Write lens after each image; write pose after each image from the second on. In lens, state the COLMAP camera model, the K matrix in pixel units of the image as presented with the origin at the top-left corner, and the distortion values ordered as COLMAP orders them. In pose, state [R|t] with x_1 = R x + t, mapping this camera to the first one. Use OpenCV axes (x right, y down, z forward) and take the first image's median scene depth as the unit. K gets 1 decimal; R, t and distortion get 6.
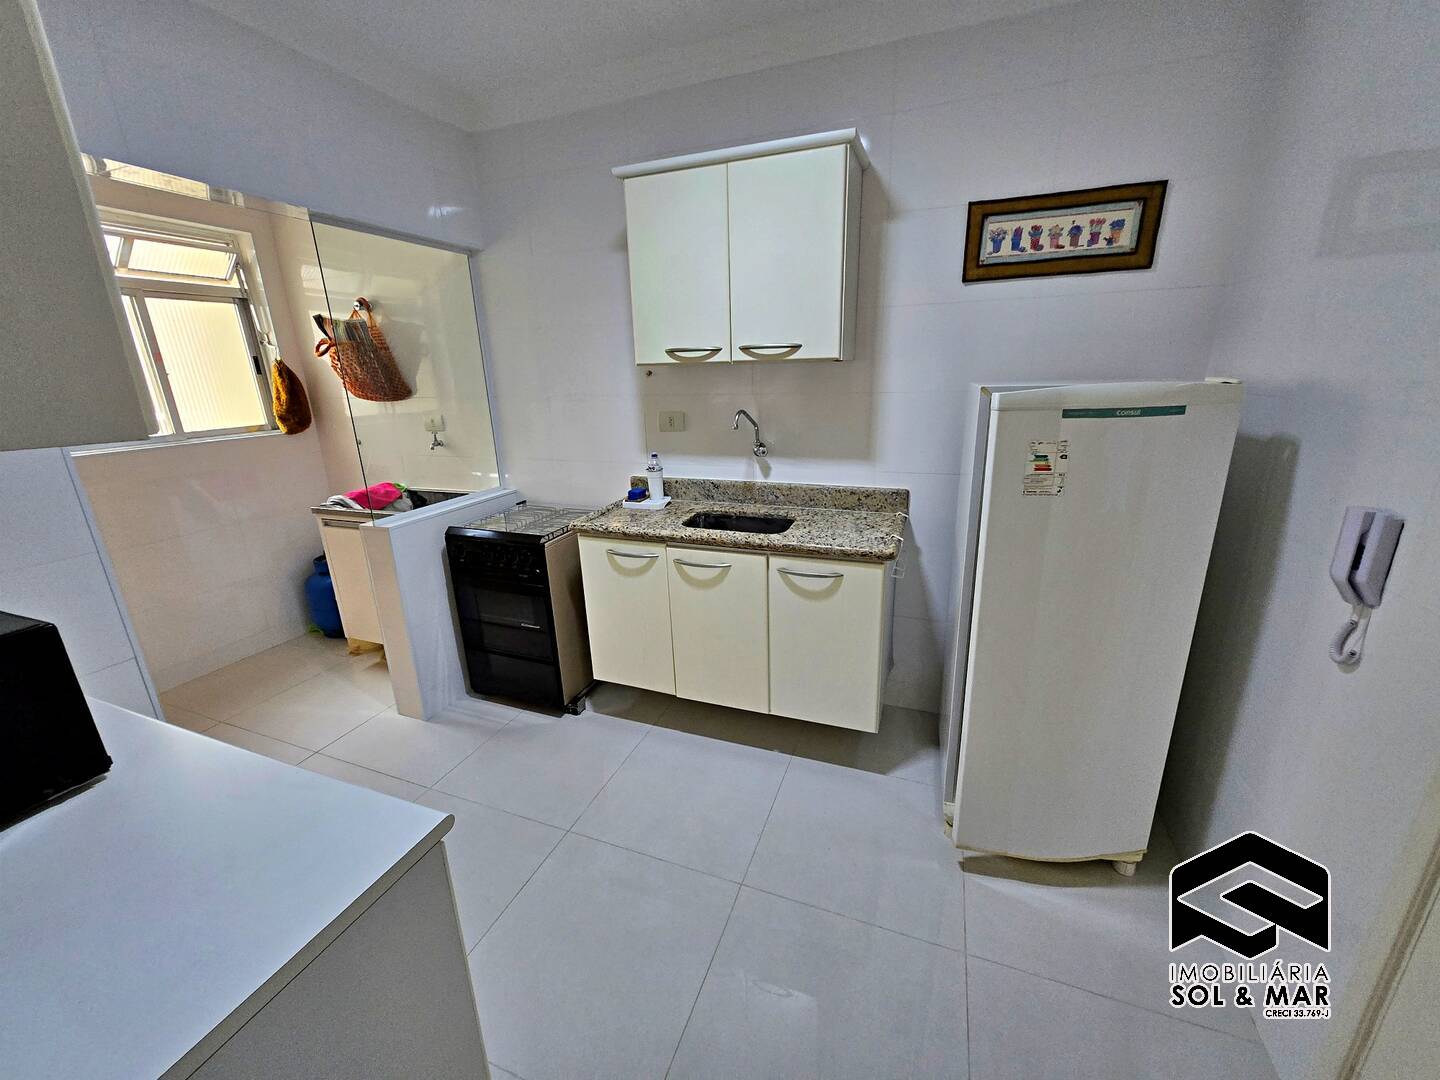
lens RADIAL K [[570.0, 0, 723.2], [0, 570.0, 529.7], [0, 0, 1]] dist [0.001126, -0.000045]
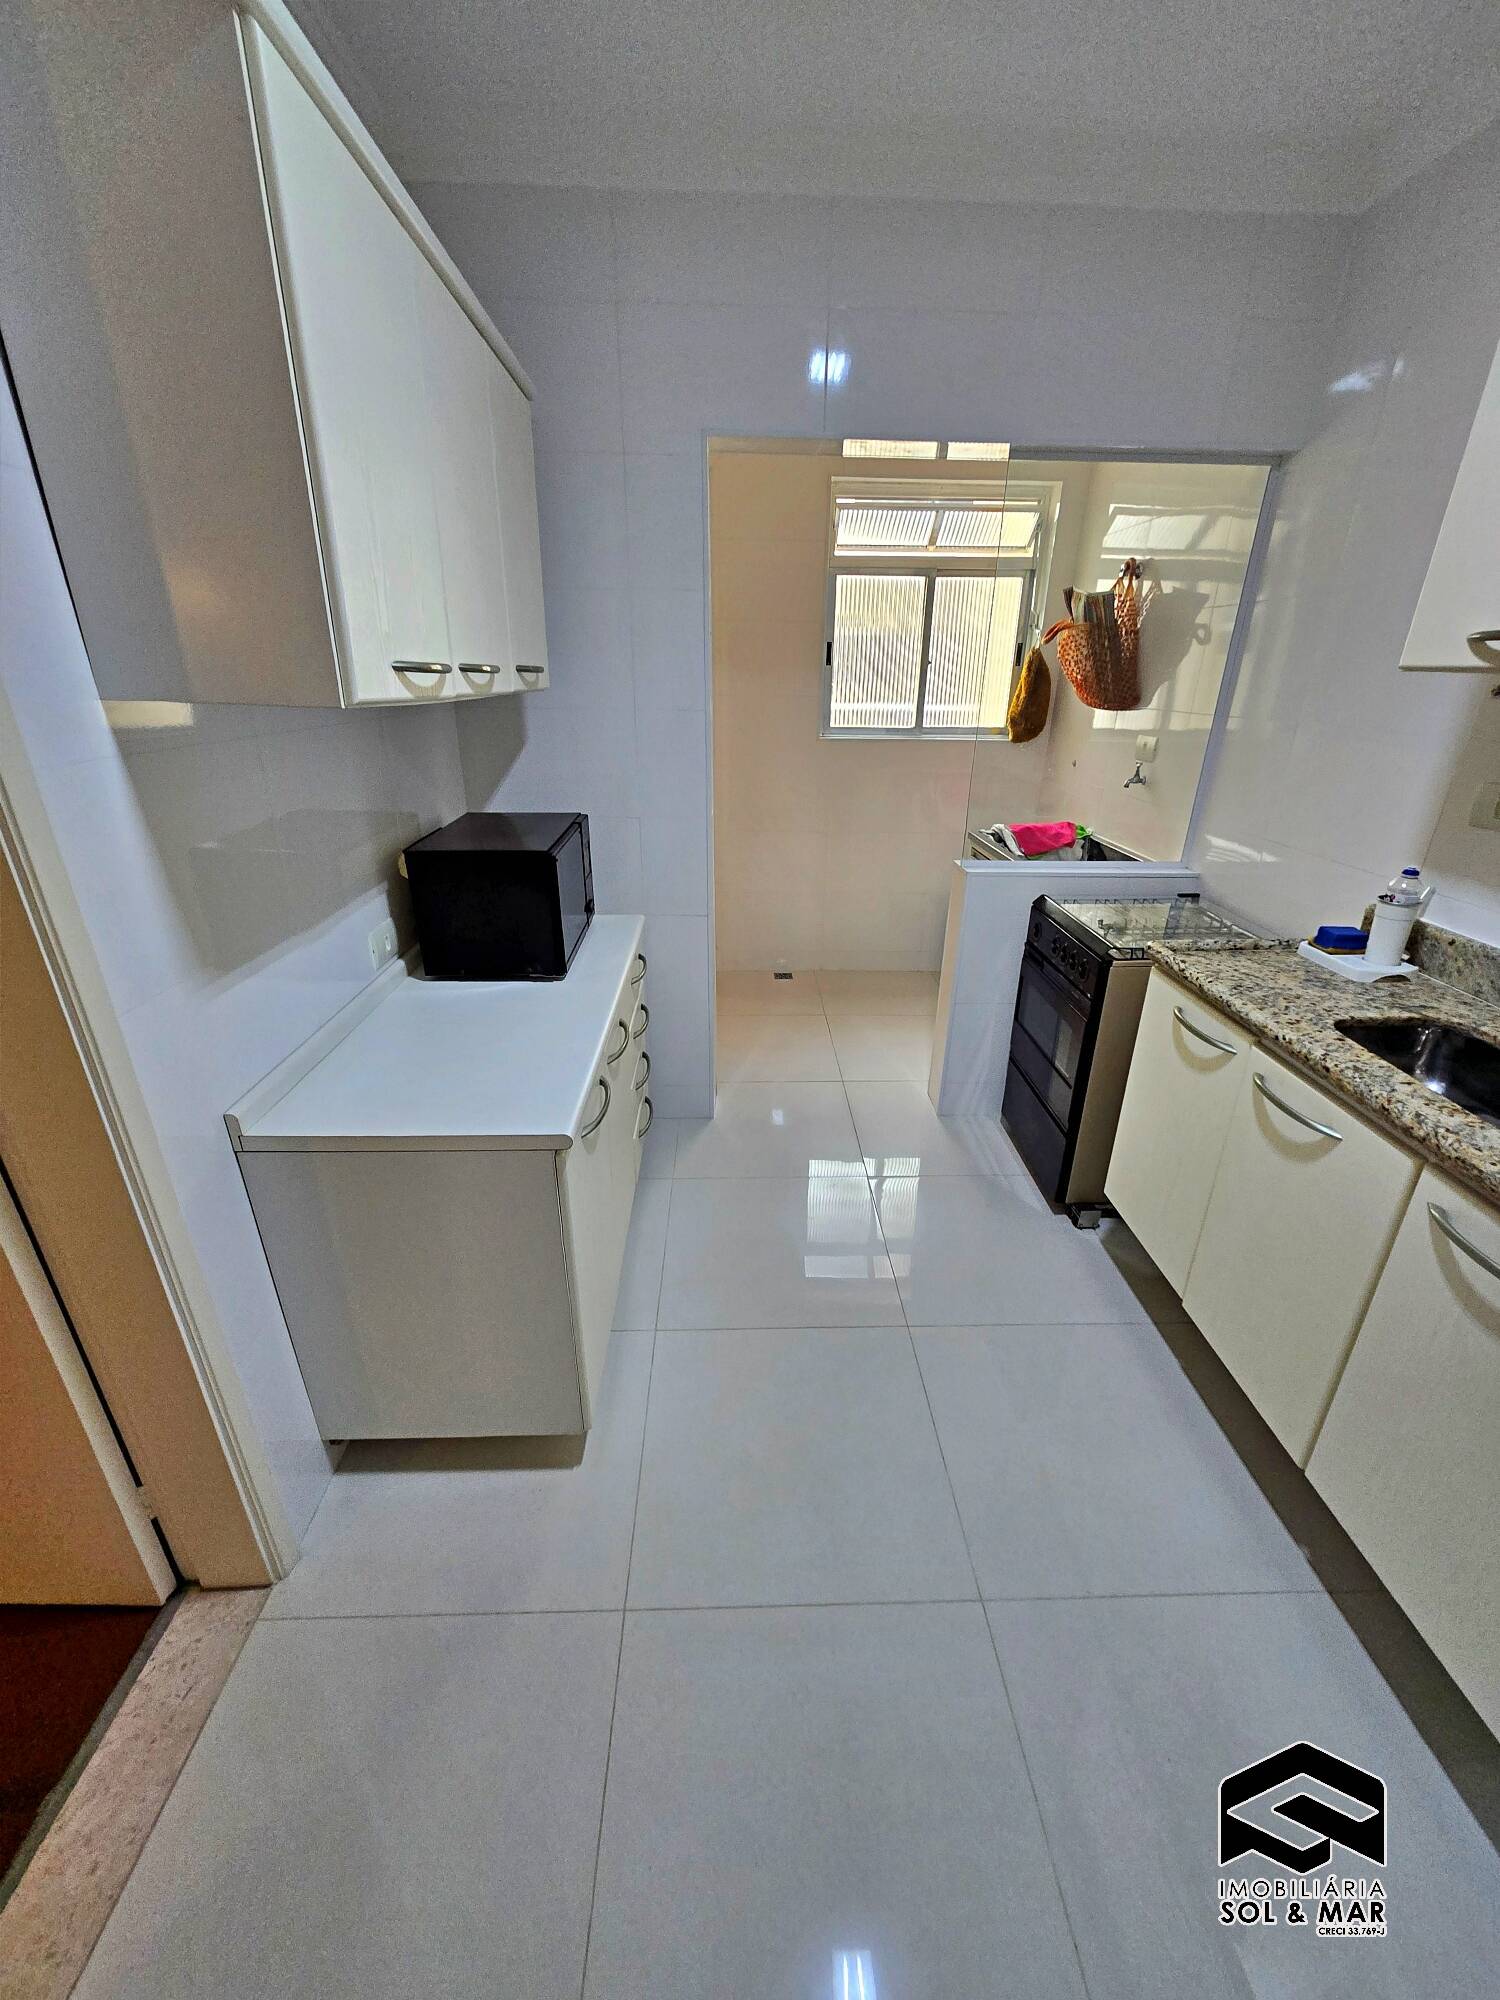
lens RADIAL K [[780.0, 0, 761.5], [0, 780.0, 1000.1], [0, 0, 1]] dist [-0.000821, -0.000204]
pose [[0.391988, 0.391542, -0.832491, 0.233199], [-0.282085, 0.912476, 0.296338, -0.069896], [0.875656, 0.118673, 0.468128, 0.233138]]
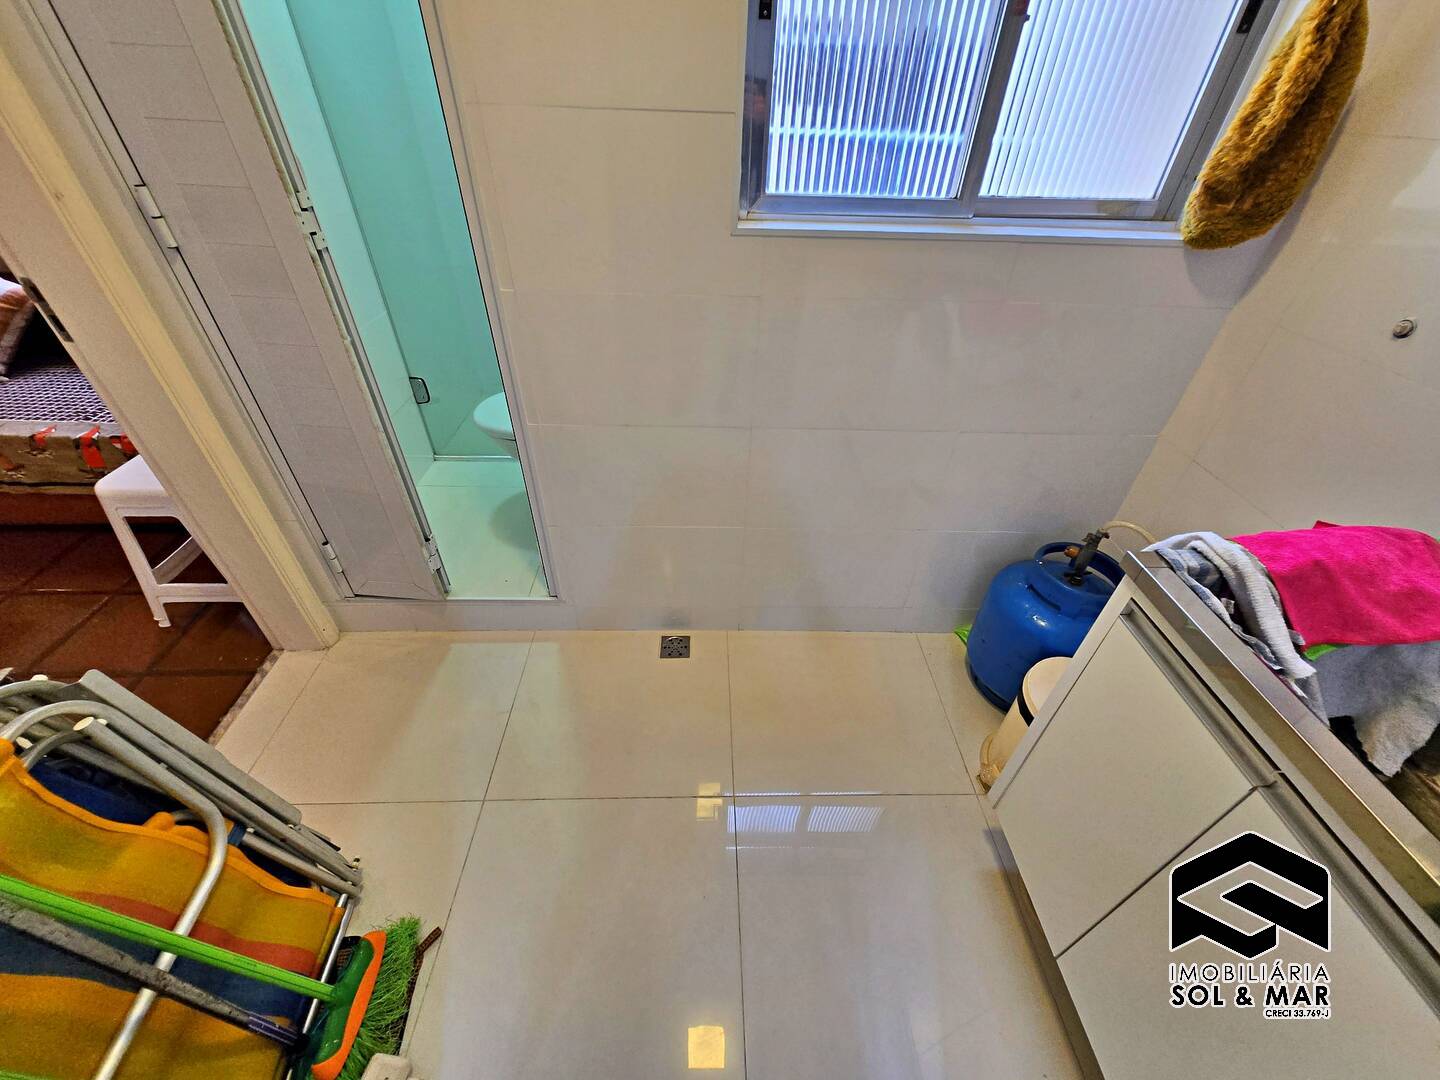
lens RADIAL K [[570.0, 0, 723.2], [0, 570.0, 529.7], [0, 0, 1]] dist [0.001126, -0.000045]
pose [[0.382885, 0.600913, -0.701643, -0.636552], [-0.299651, 0.799242, 0.520982, -0.150672], [0.873847, 0.010772, 0.486082, 0.704728]]
